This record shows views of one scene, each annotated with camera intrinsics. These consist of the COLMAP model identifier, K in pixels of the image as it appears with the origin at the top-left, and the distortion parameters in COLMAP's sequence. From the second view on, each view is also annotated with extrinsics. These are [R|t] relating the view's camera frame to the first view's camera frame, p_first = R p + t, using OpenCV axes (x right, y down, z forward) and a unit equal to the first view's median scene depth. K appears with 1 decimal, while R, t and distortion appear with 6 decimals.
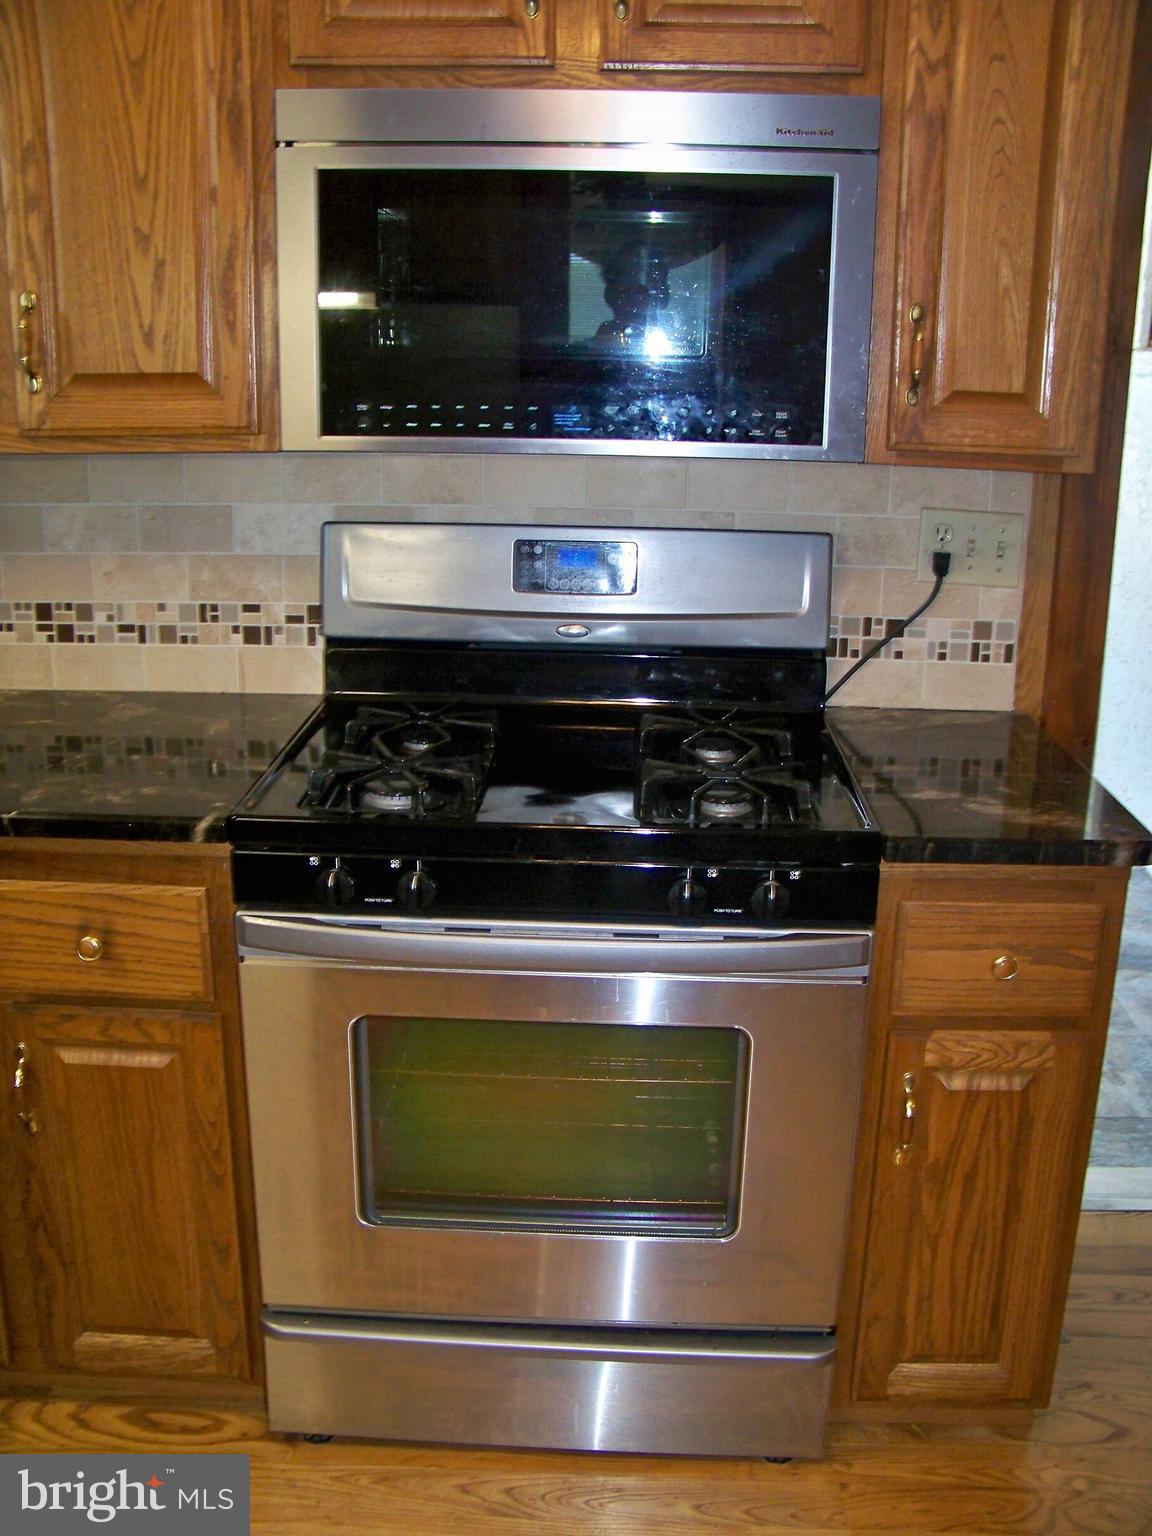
lens RADIAL K [[1513.4, 0, 576.0], [0, 1513.4, 768.0], [0, 0, 1]] dist [-0.249916, 0.308380]
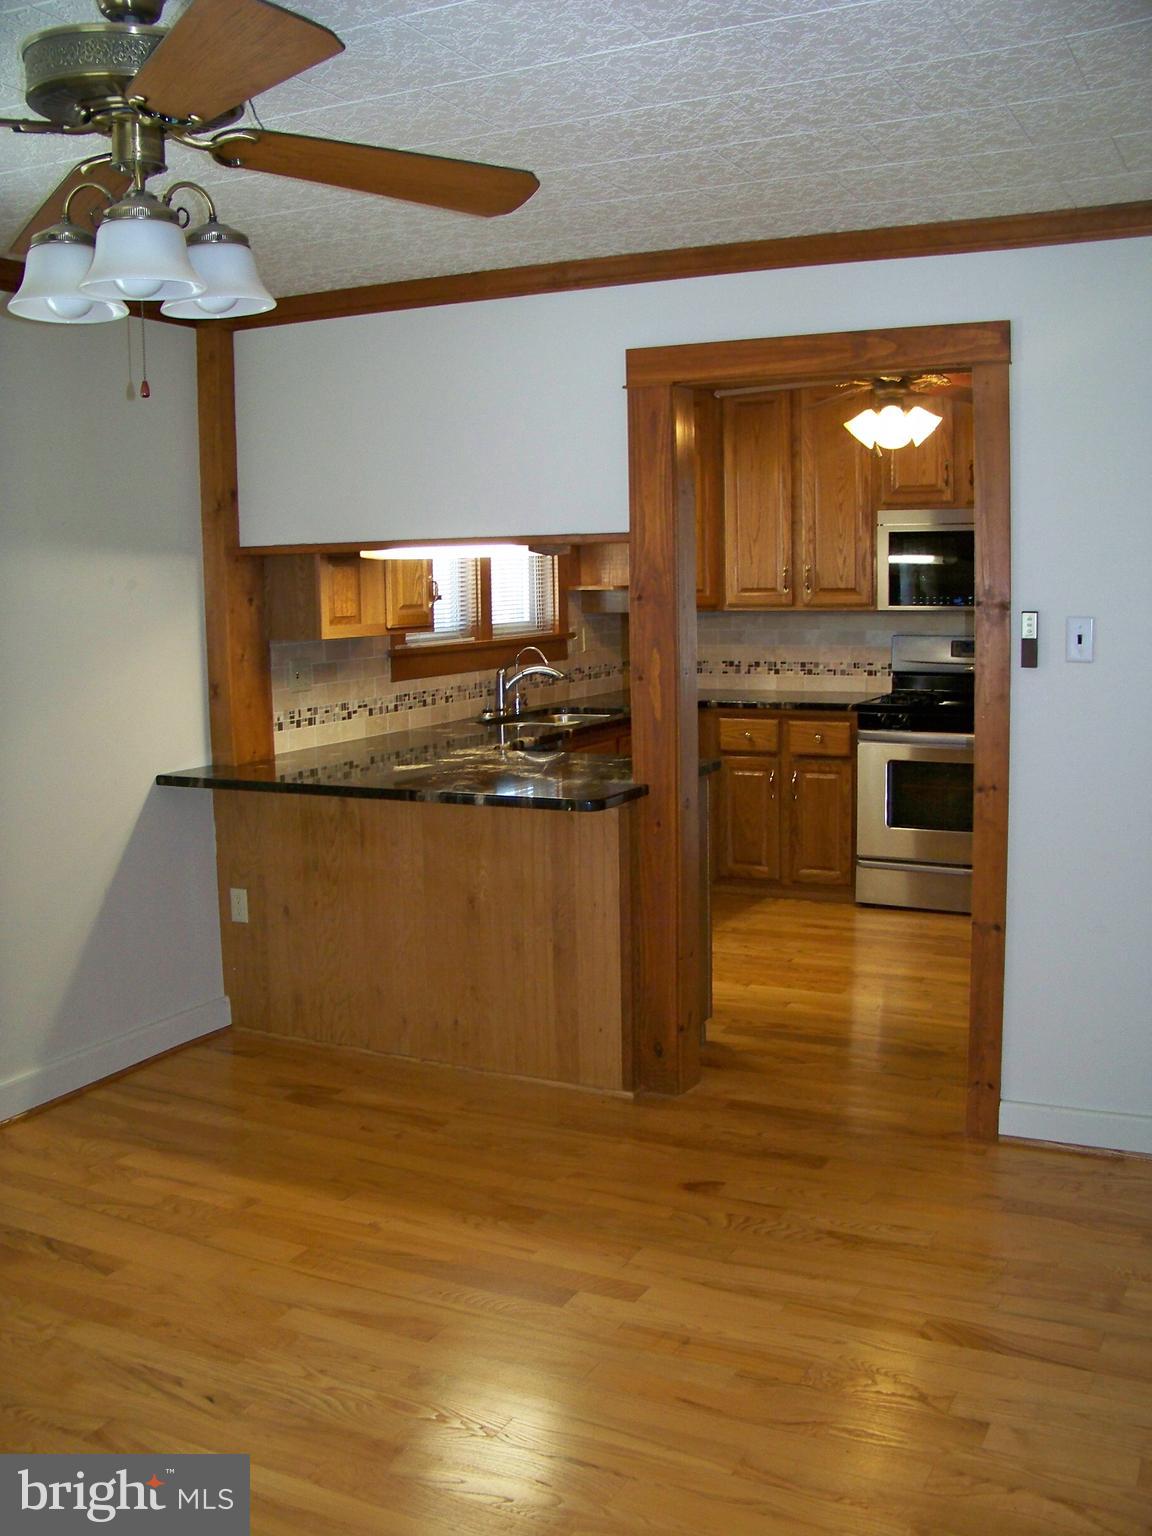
lens RADIAL K [[1507.8, 0, 576.0], [0, 1507.8, 768.0], [0, 0, 1]] dist [-0.252012, 0.311871]
pose [[0.905606, 0.021984, -0.423550, 0.660825], [-0.086239, 0.987338, -0.133143, 0.691153], [0.415260, 0.157102, 0.896035, -2.413396]]
